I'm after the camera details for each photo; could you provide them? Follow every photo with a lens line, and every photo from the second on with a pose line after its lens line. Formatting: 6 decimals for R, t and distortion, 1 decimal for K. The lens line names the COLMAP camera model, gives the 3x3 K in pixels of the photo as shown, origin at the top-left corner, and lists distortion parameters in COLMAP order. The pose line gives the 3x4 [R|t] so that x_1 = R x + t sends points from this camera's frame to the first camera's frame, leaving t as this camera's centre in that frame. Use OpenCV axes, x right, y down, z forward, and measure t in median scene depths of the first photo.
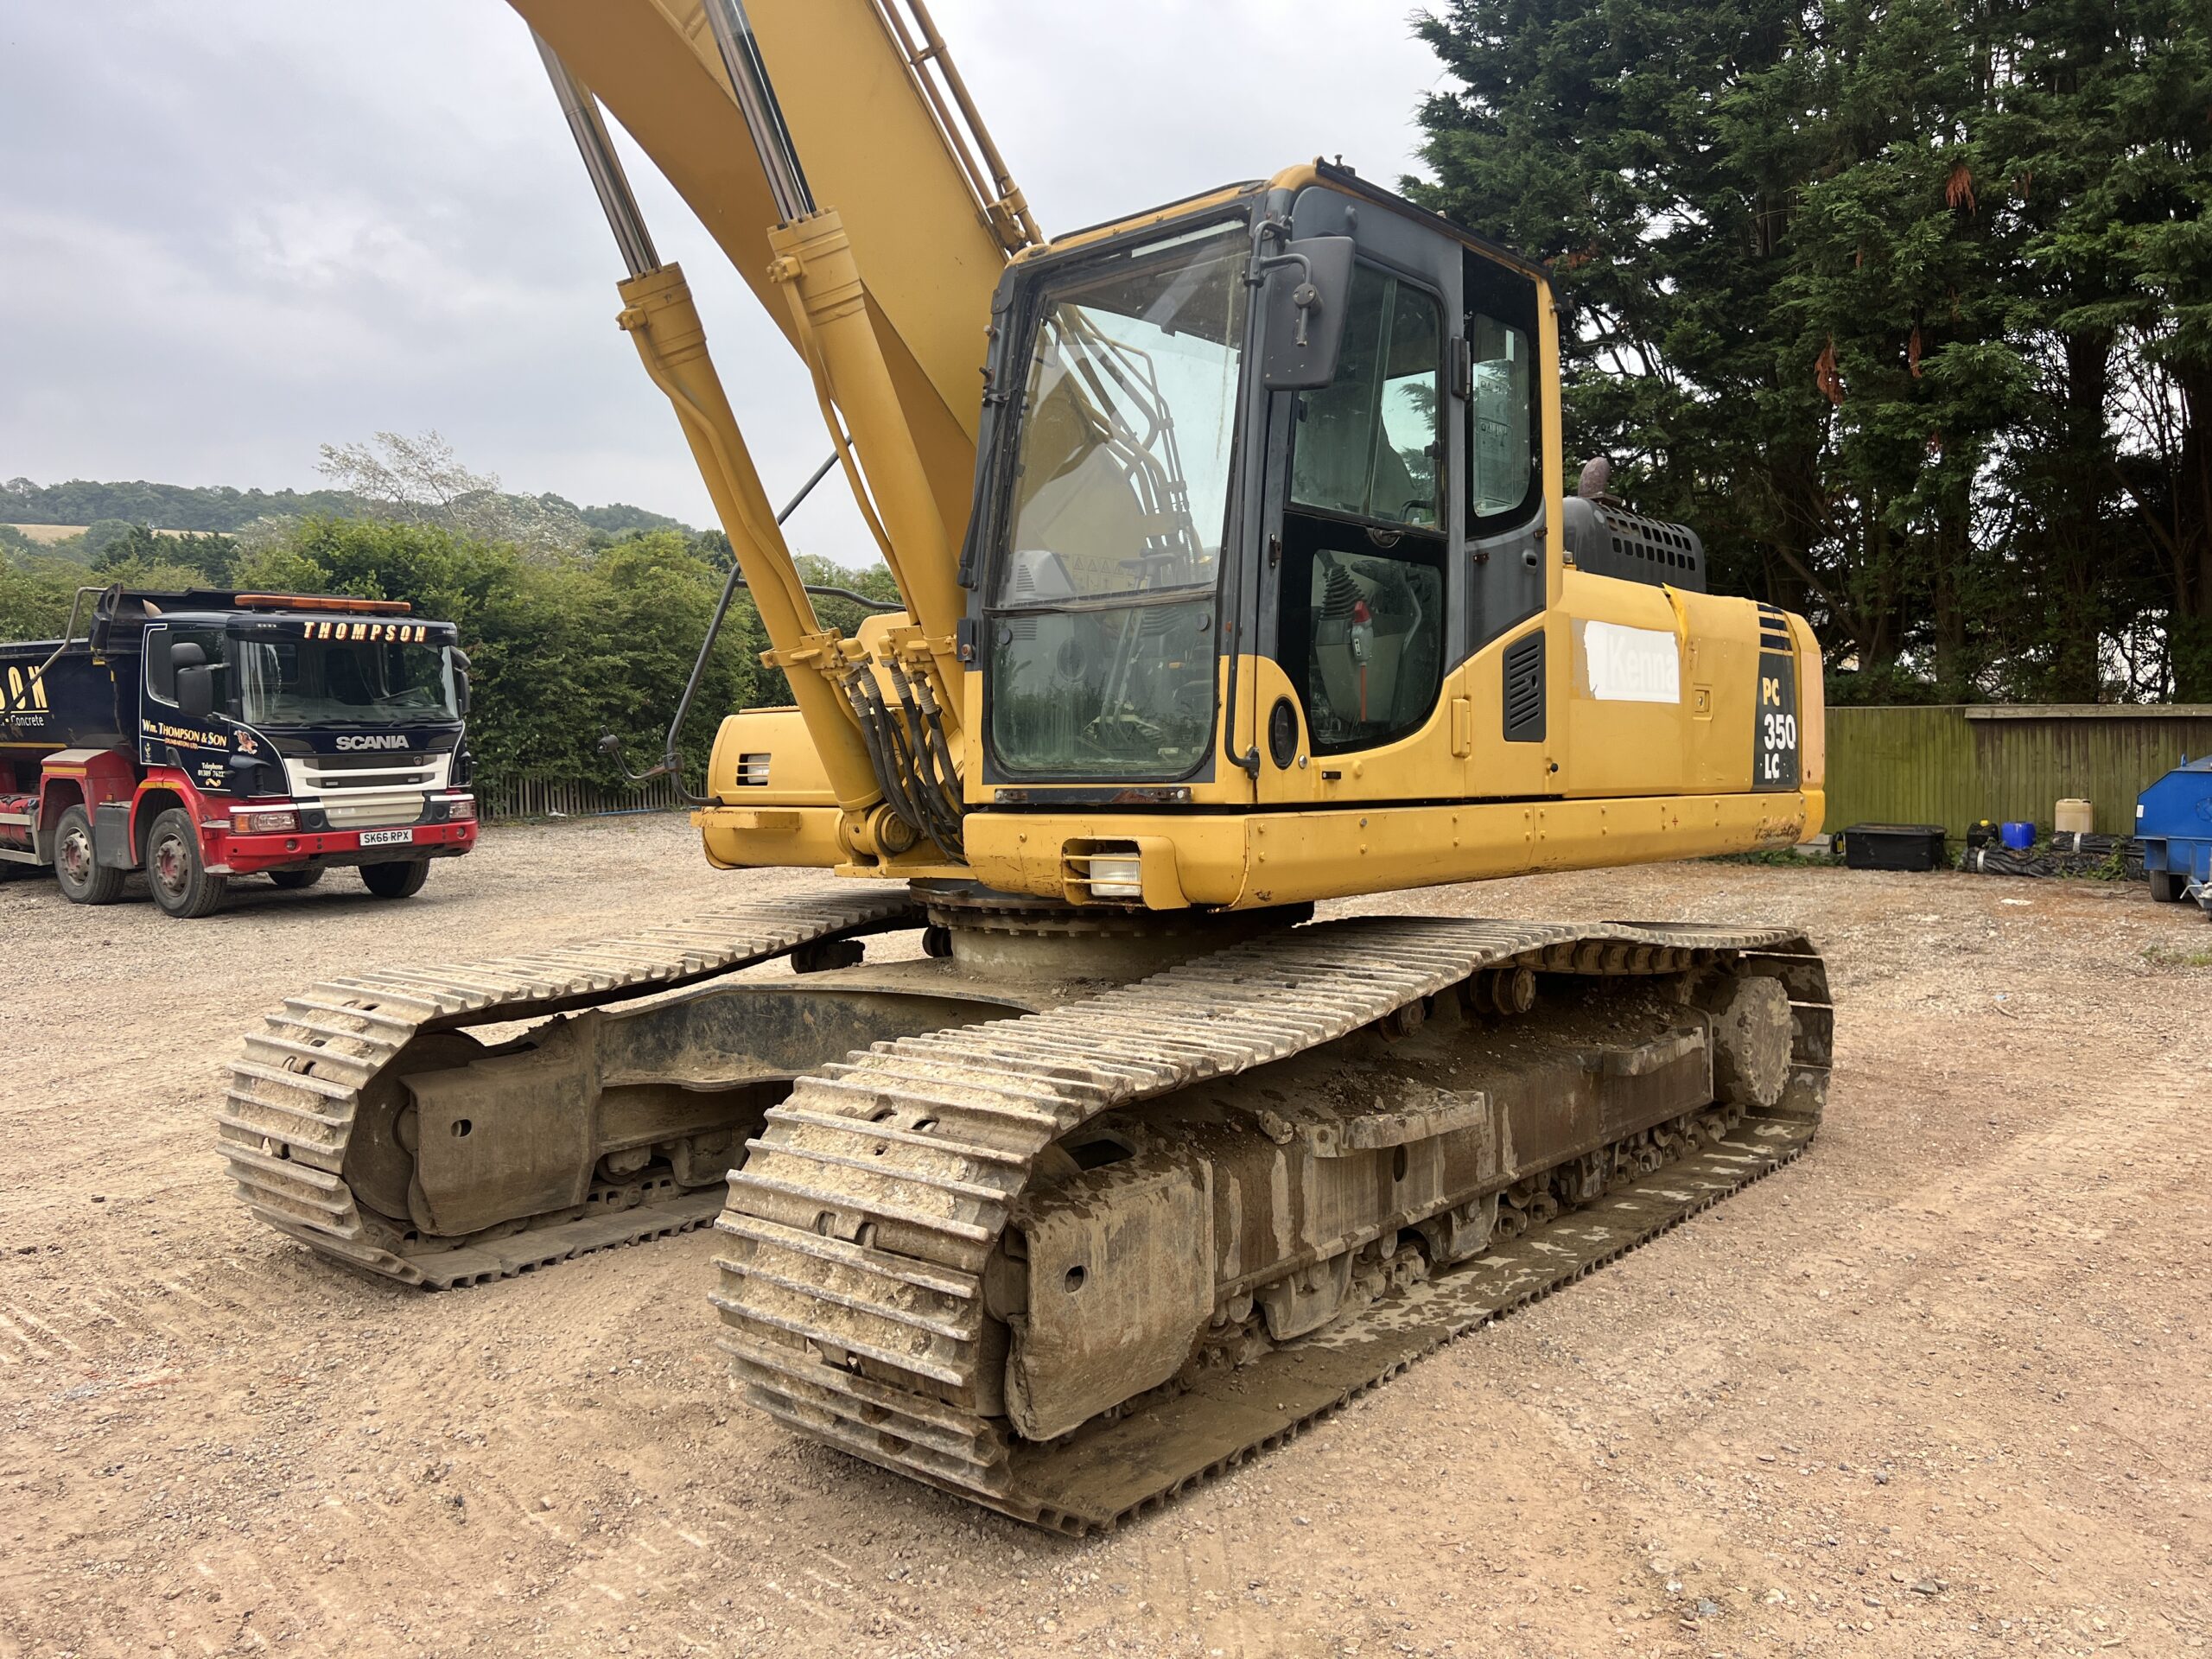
lens RADIAL K [[1657.4, 0, 1102.4], [0, 1657.4, 807.5], [0, 0, 1]] dist [0.067228, -0.083204]
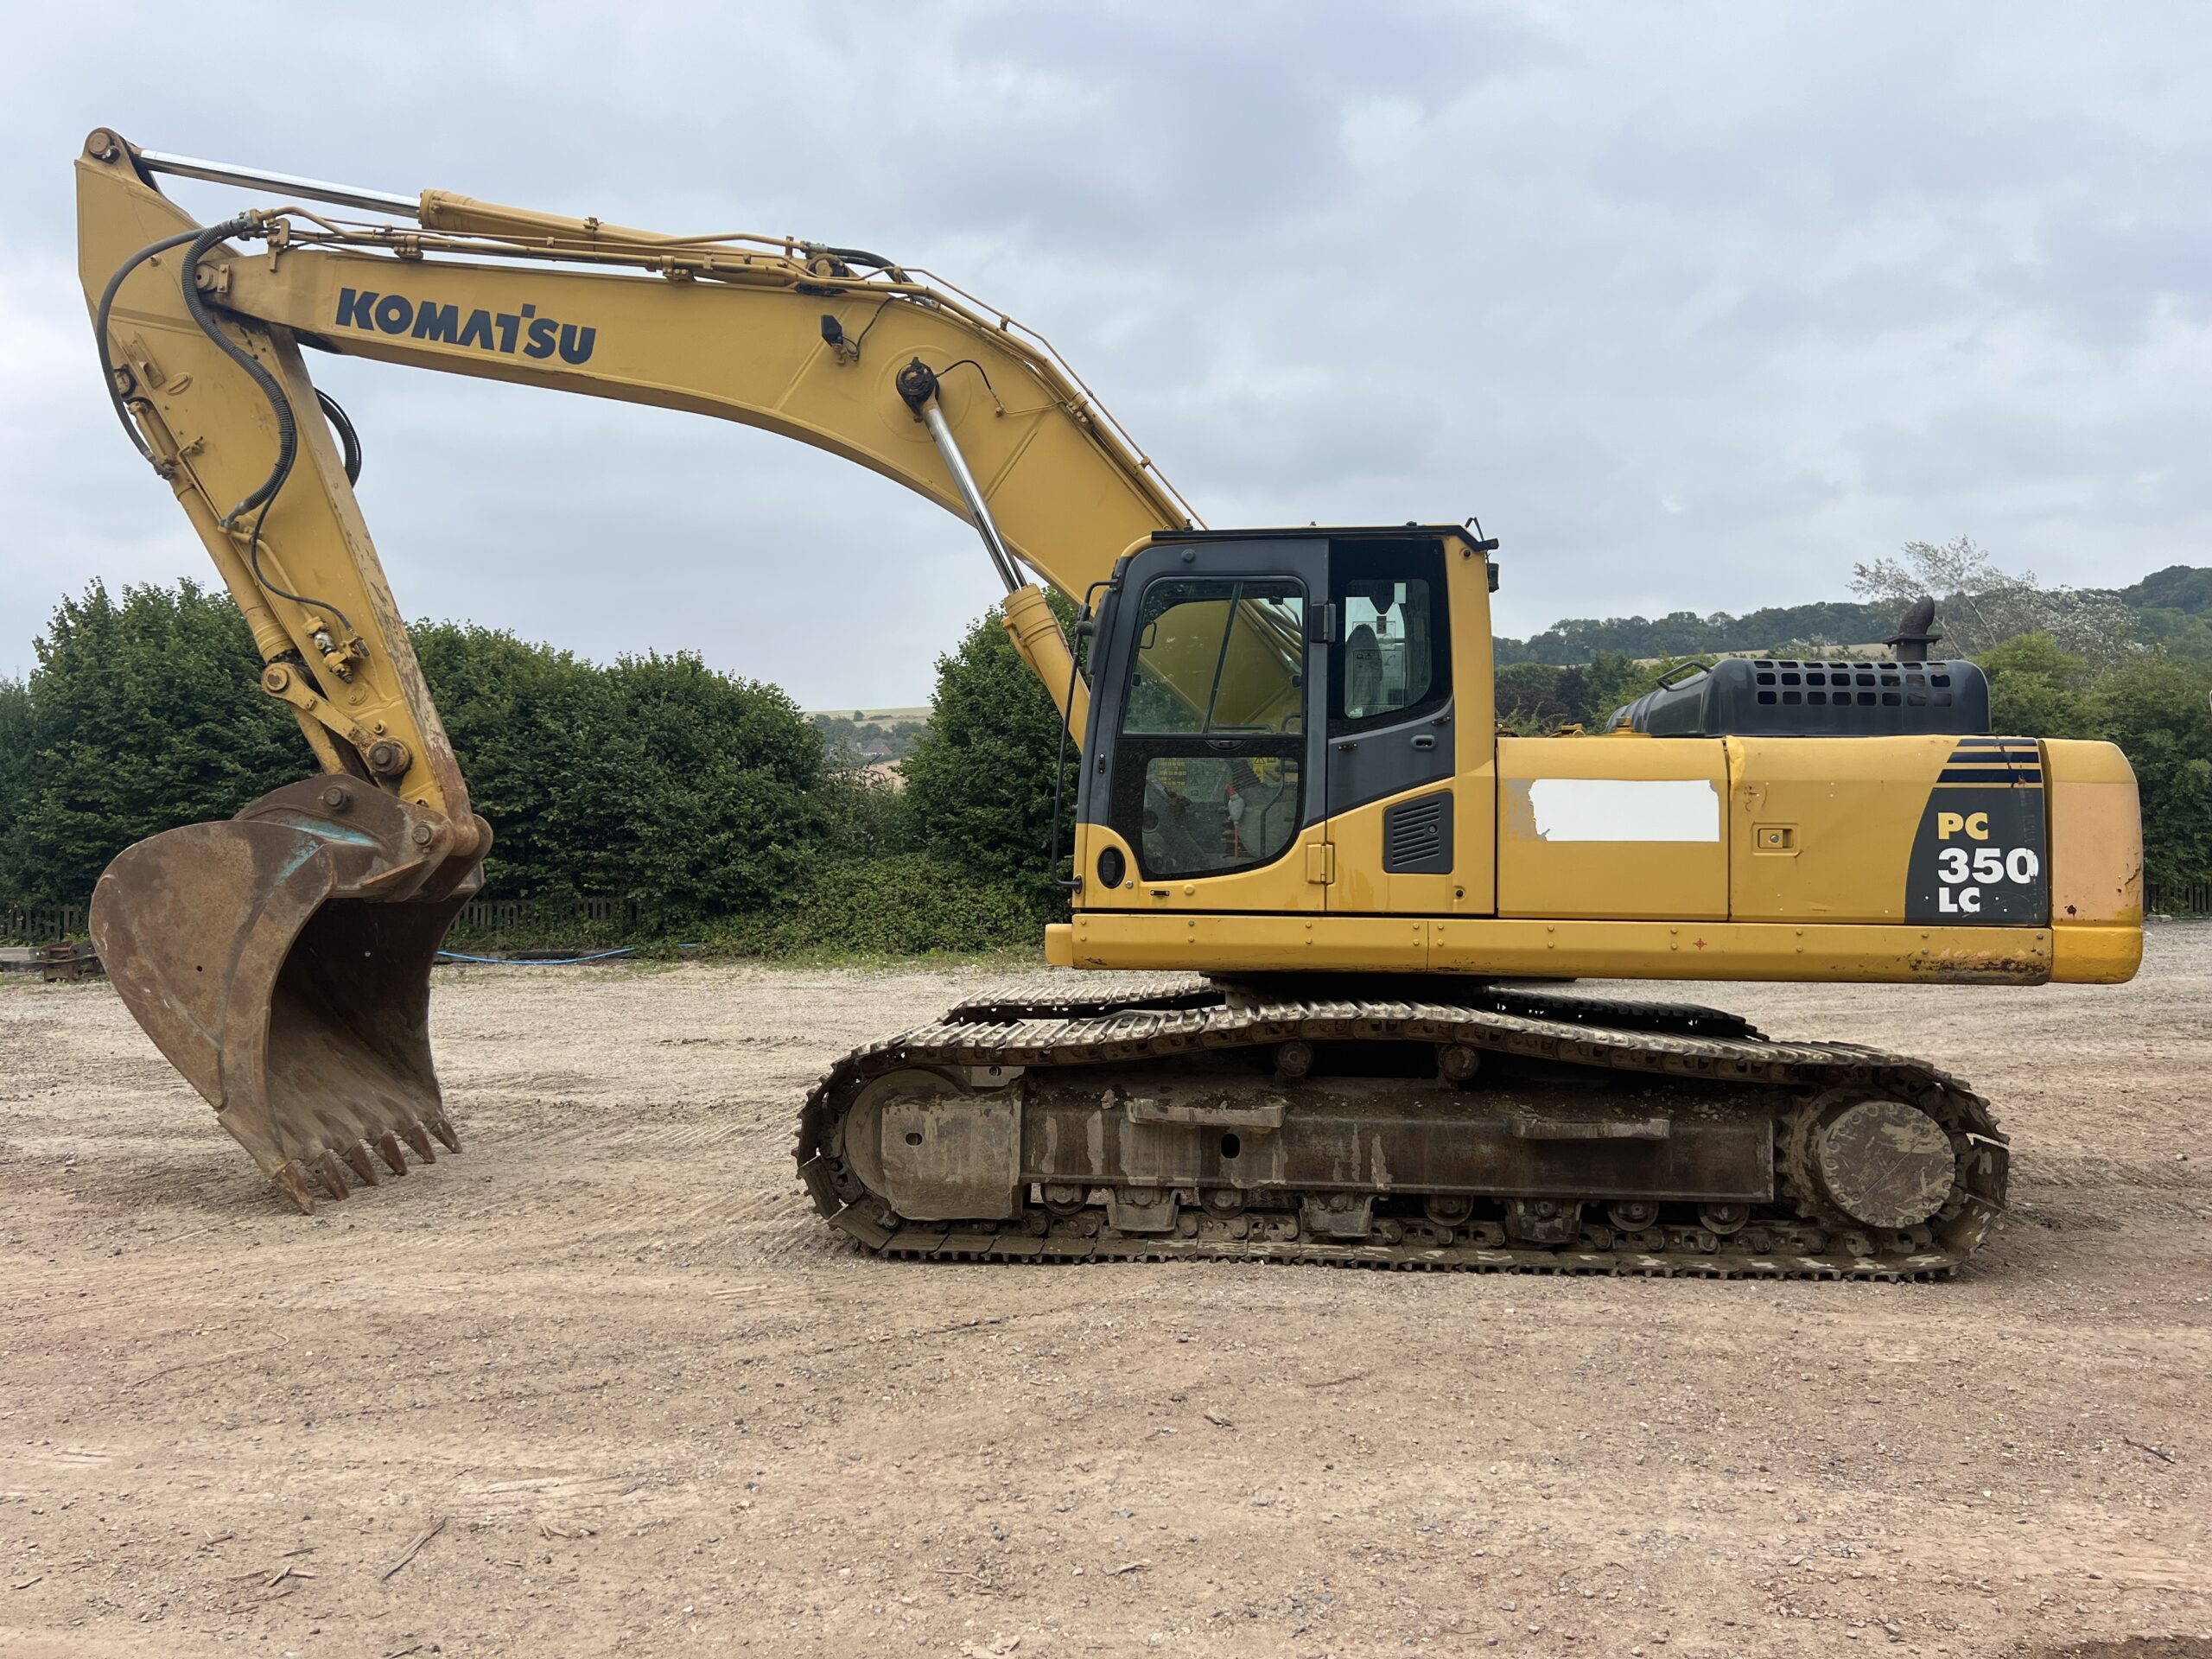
lens RADIAL K [[1657.4, 0, 1103.1], [0, 1657.4, 826.9], [0, 0, 1]] dist [0.067228, -0.083204]
pose [[0.597125, -0.007306, -0.802115, 1.307525], [-0.032118, 0.998939, -0.033009, -0.026677], [0.801505, 0.045473, 0.596257, -0.025670]]
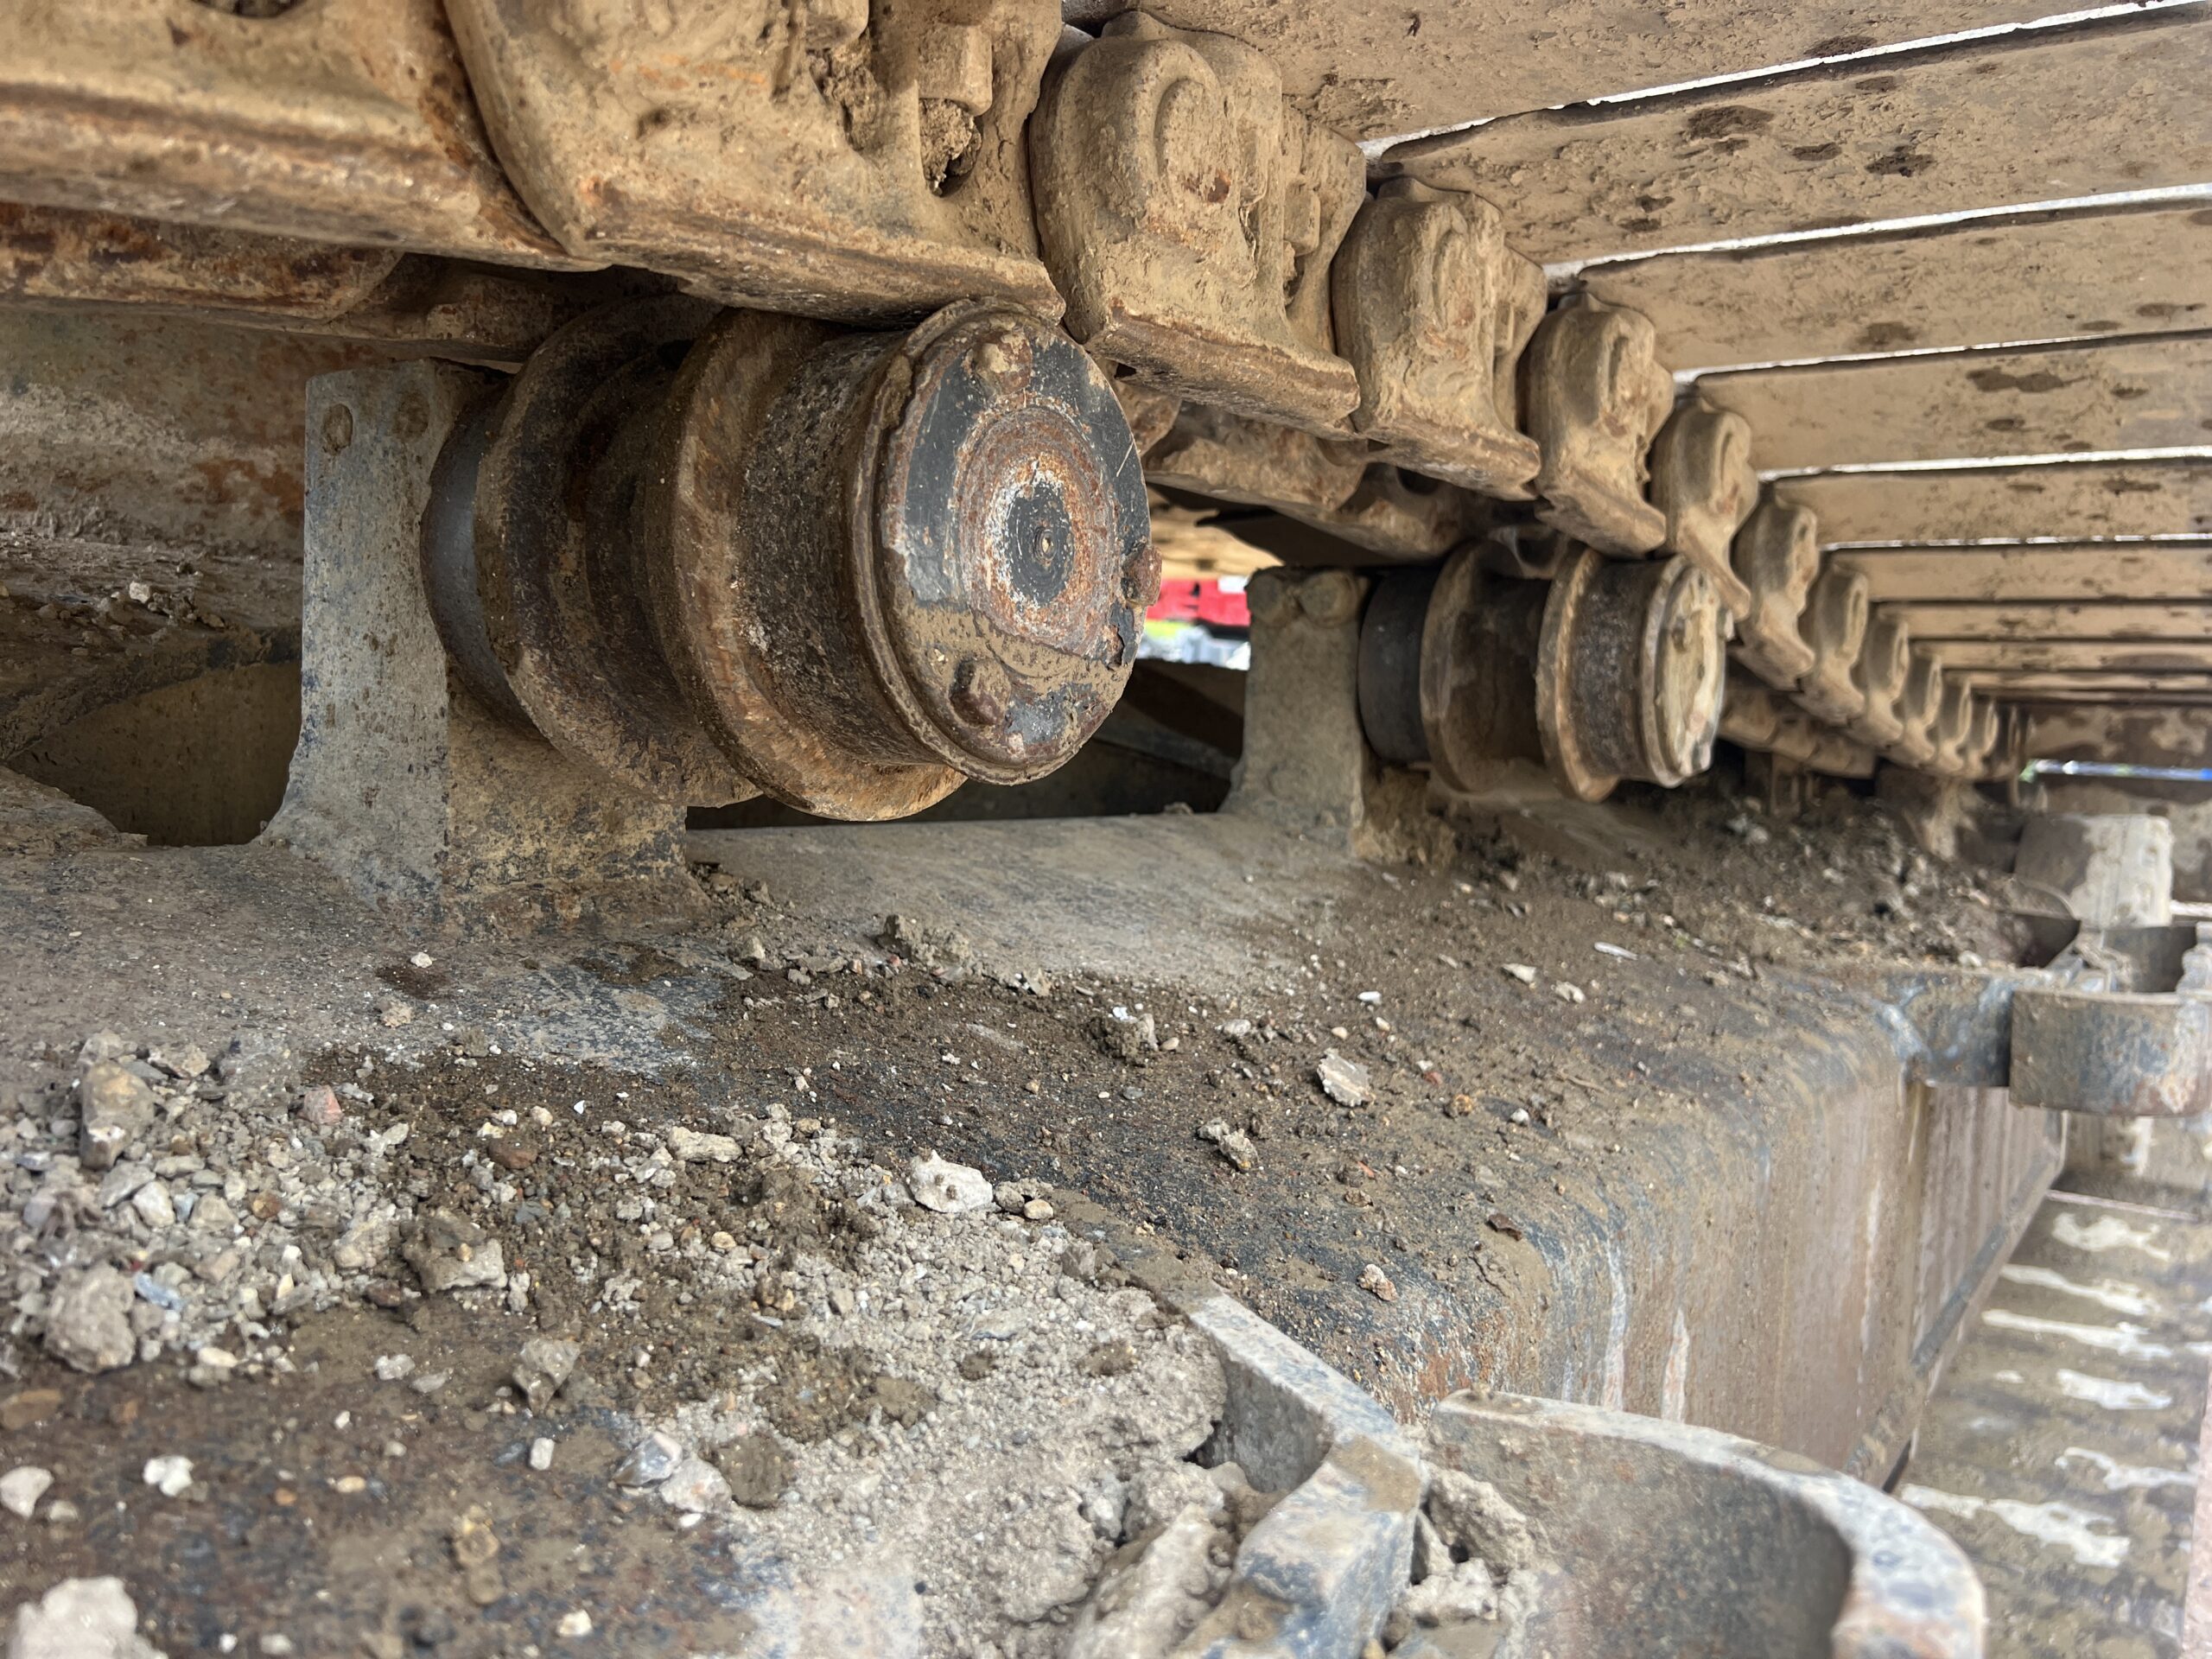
lens RADIAL K [[1657.4, 0, 1102.3], [0, 1657.4, 825.6], [0, 0, 1]] dist [0.067228, -0.083204]
pose [[0.992951, 0.051348, 0.106829, 0.186229], [-0.055617, 0.997753, 0.037371, 0.141343], [-0.104670, -0.043049, 0.993575, 0.921509]]
